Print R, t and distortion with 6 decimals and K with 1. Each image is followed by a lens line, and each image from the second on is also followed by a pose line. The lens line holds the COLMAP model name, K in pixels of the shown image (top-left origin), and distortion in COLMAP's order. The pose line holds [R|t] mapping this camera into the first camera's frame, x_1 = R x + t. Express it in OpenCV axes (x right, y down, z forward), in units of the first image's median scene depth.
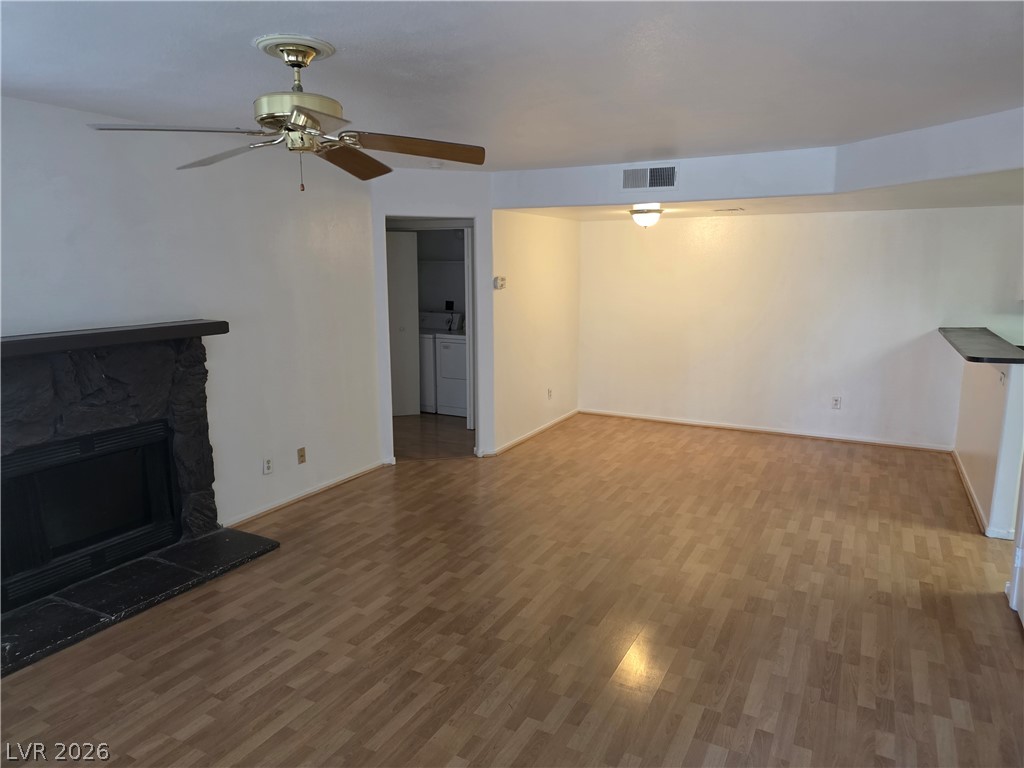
lens RADIAL K [[690.5, 0, 515.2], [0, 690.5, 379.2], [0, 0, 1]] dist [0.103265, -0.130795]
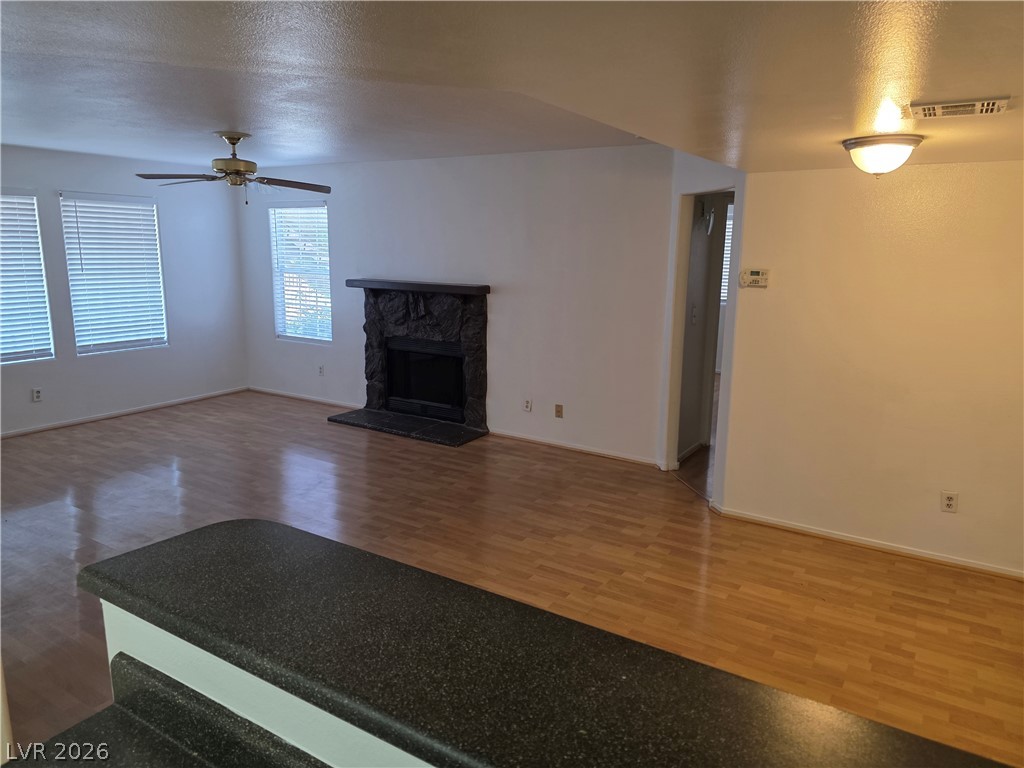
lens RADIAL K [[690.5, 0, 515.2], [0, 690.5, 379.2], [0, 0, 1]] dist [0.103265, -0.130795]
pose [[-0.084274, 0.195140, -0.977148, 0.789471], [-0.180924, 0.961340, 0.207587, -0.163030], [0.979880, 0.194284, -0.045710, 0.918691]]
